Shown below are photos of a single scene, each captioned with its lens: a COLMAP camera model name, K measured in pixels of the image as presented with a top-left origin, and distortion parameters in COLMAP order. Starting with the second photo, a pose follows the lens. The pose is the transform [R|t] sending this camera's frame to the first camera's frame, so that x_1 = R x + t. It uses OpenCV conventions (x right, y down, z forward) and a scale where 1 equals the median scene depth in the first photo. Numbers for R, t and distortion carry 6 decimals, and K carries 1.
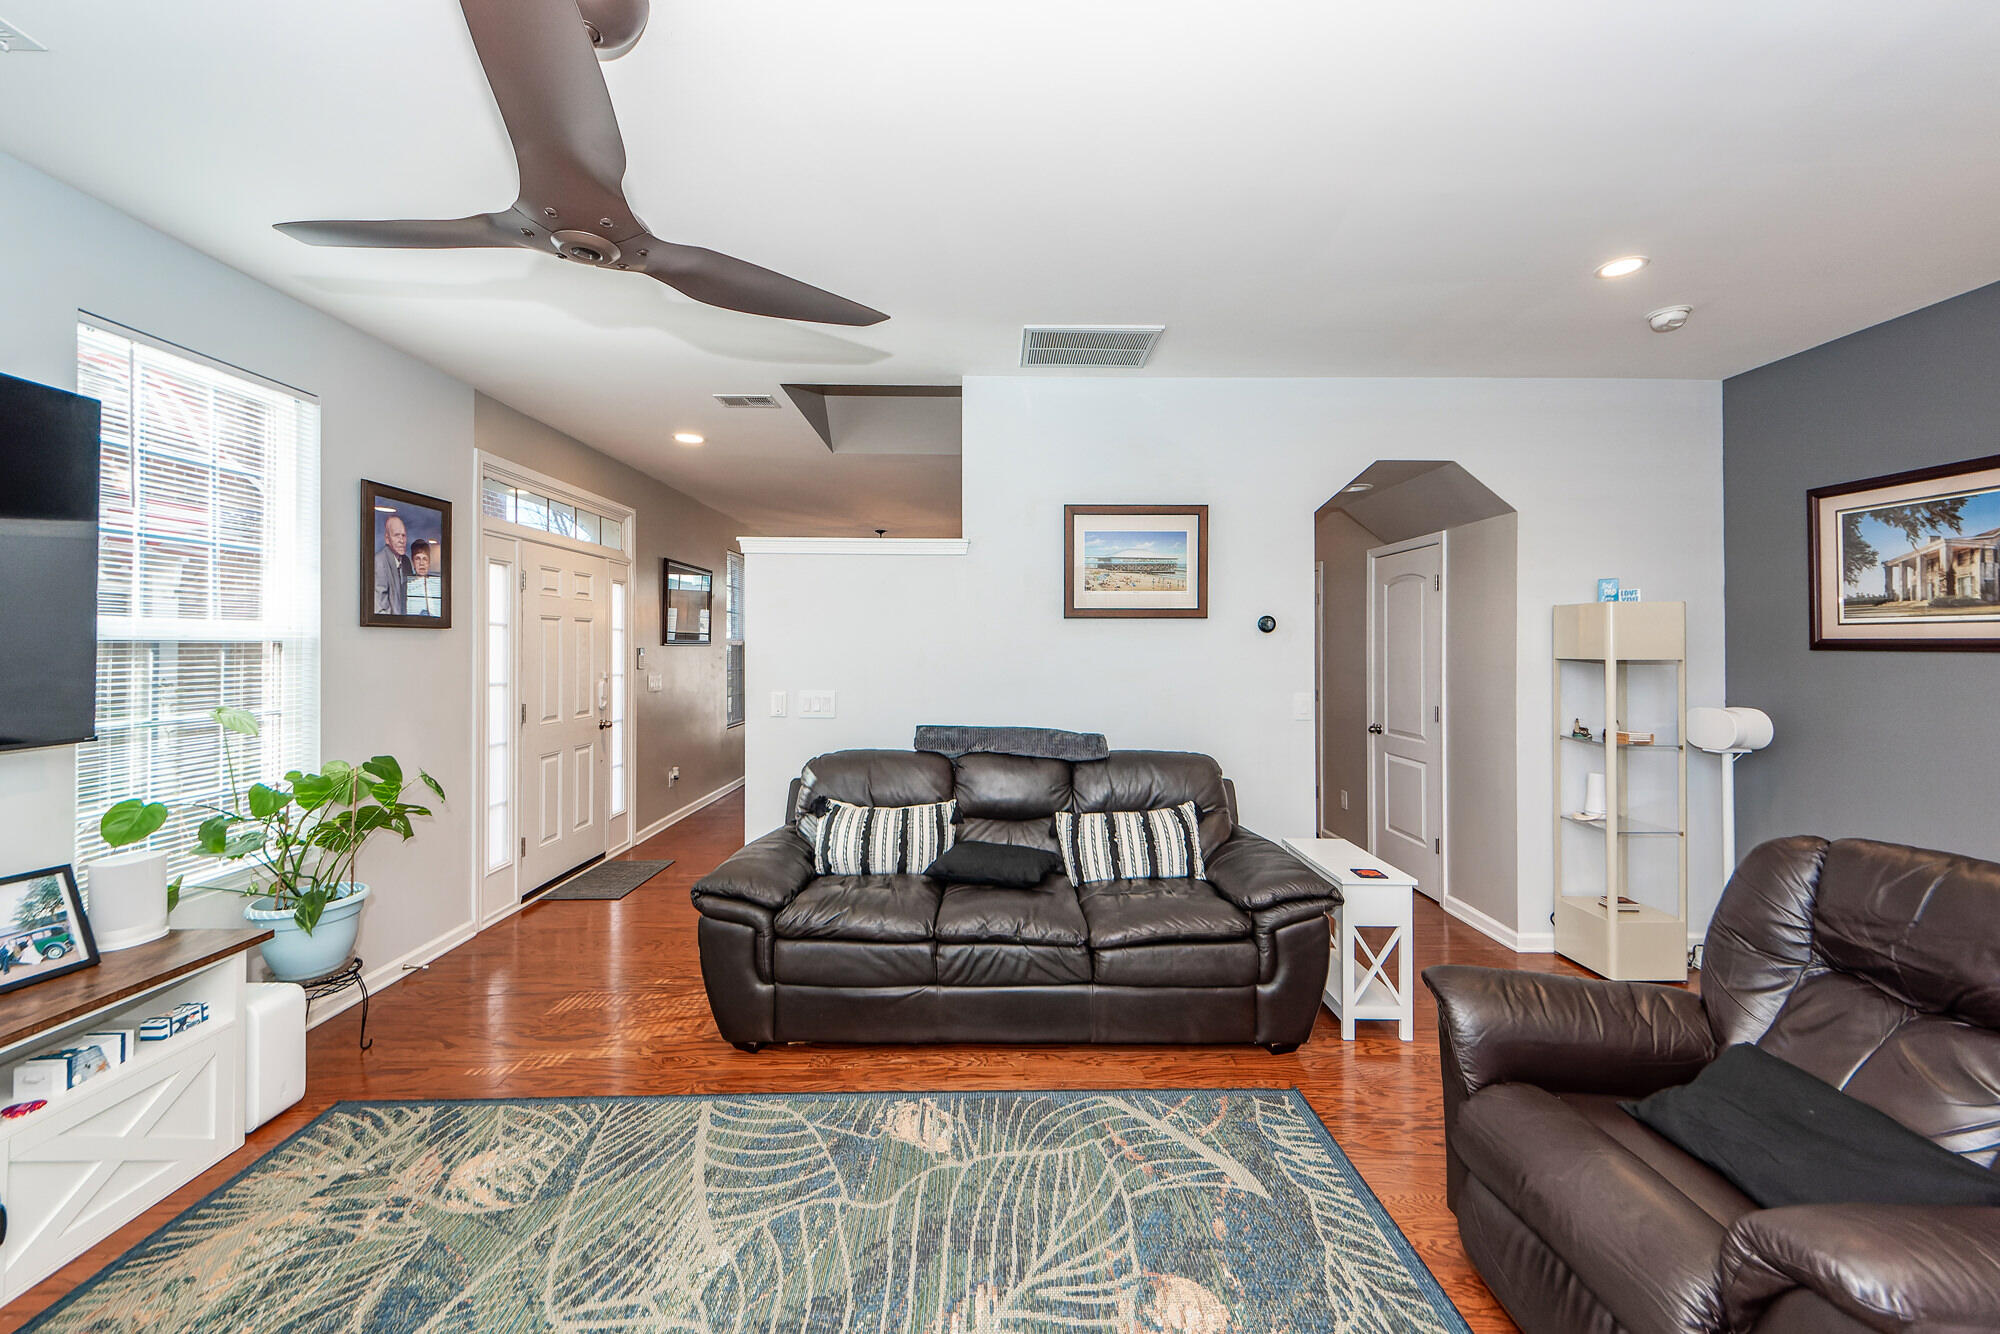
lens RADIAL K [[752.2, 0, 1001.8], [0, 752.2, 645.1], [0, 0, 1]] dist [0.027111, -0.011561]
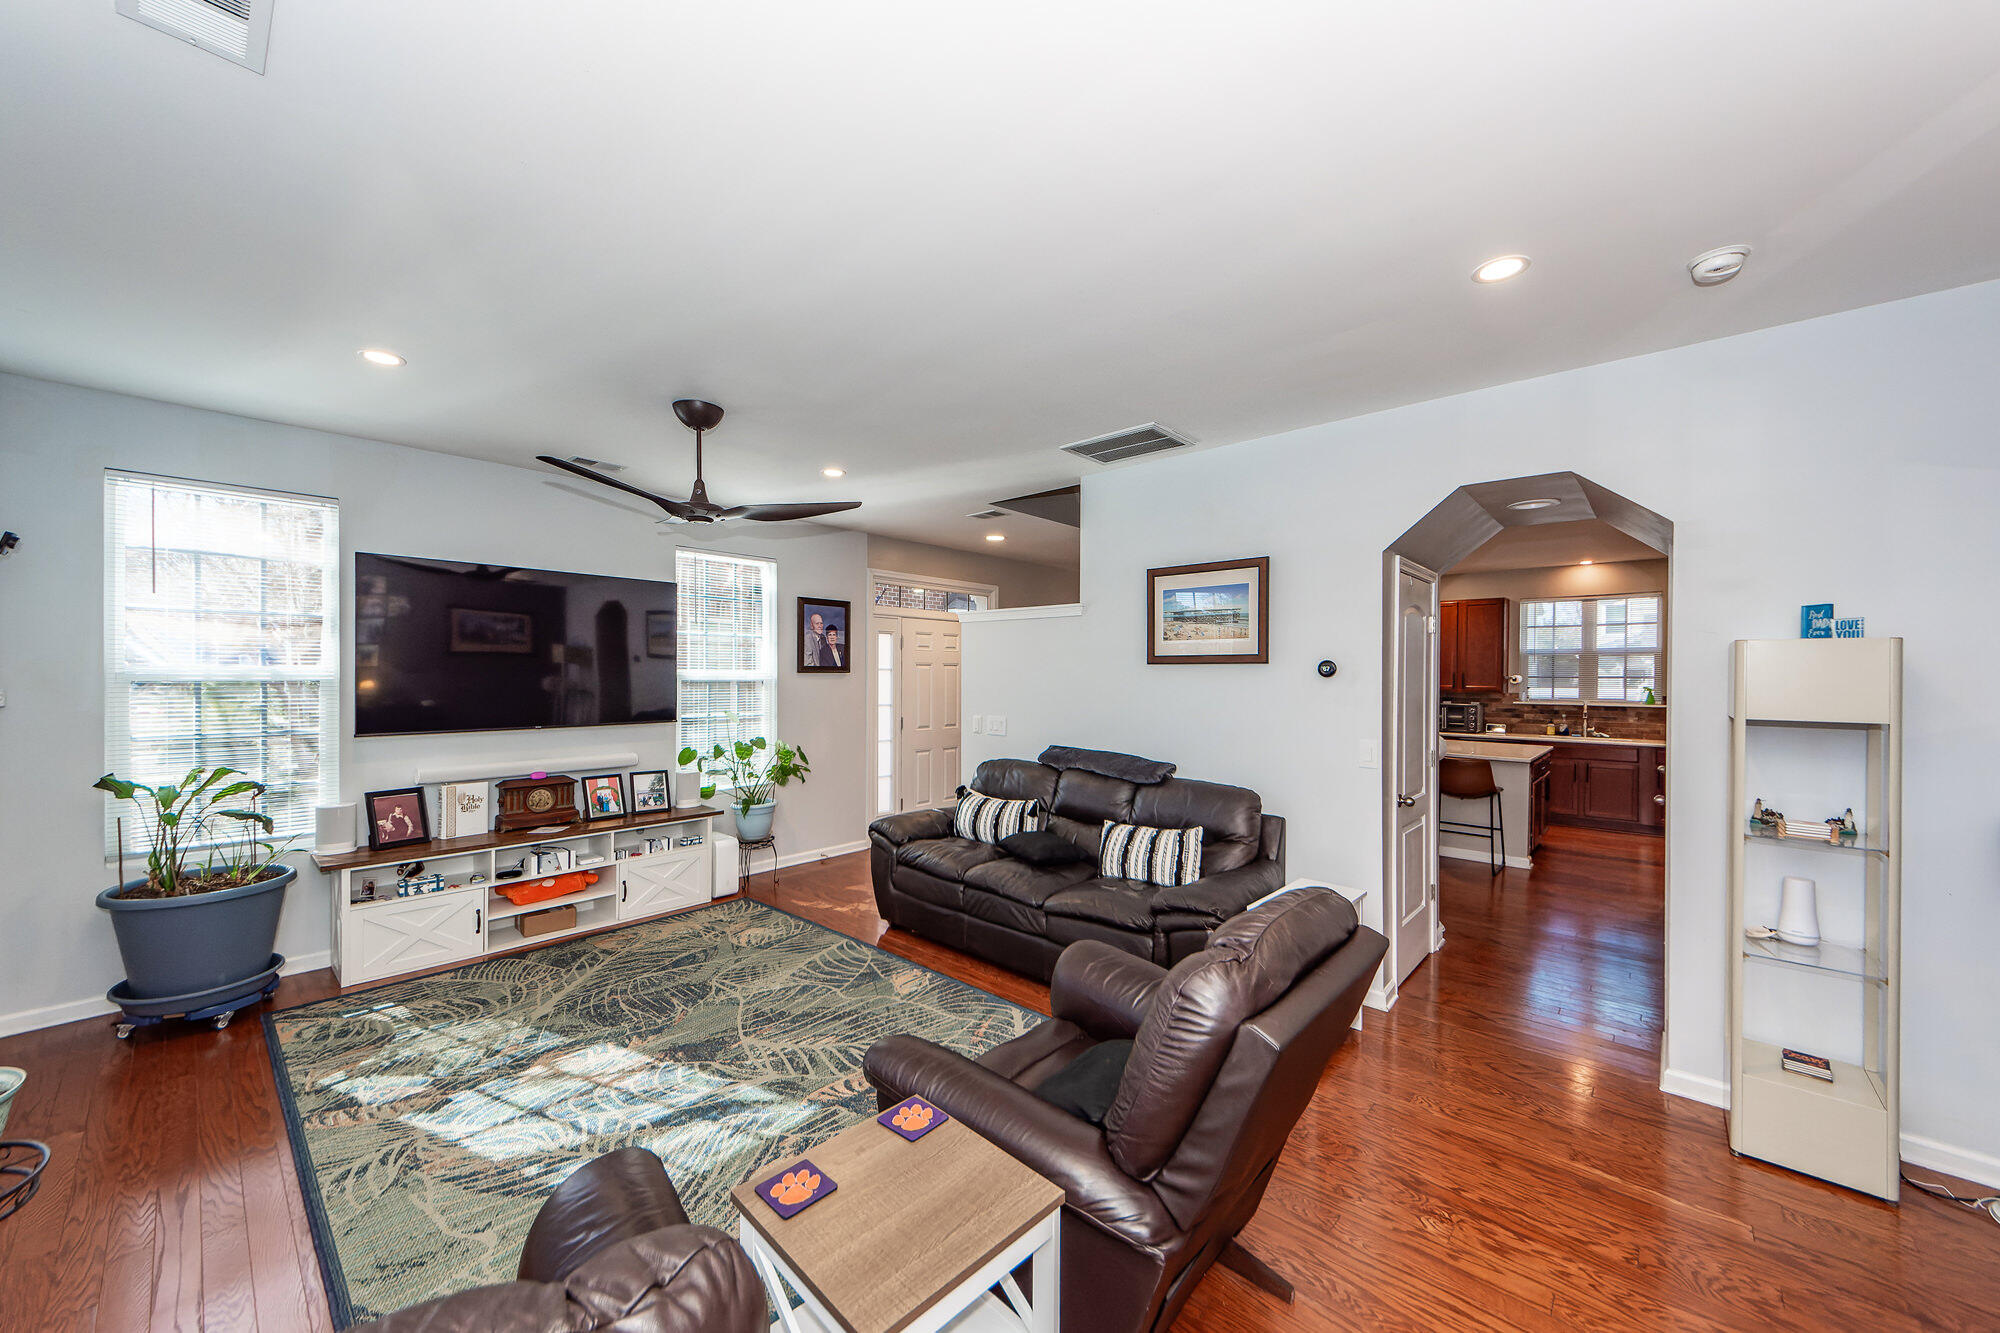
lens RADIAL K [[740.5, 0, 999.7], [0, 740.5, 678.5], [0, 0, 1]] dist [0.000328, -0.000066]
pose [[0.729929, 0.006093, -0.683496, 0.744238], [-0.004404, 0.999981, 0.004210, -0.017655], [0.683509, -0.000063, 0.729942, -0.019895]]
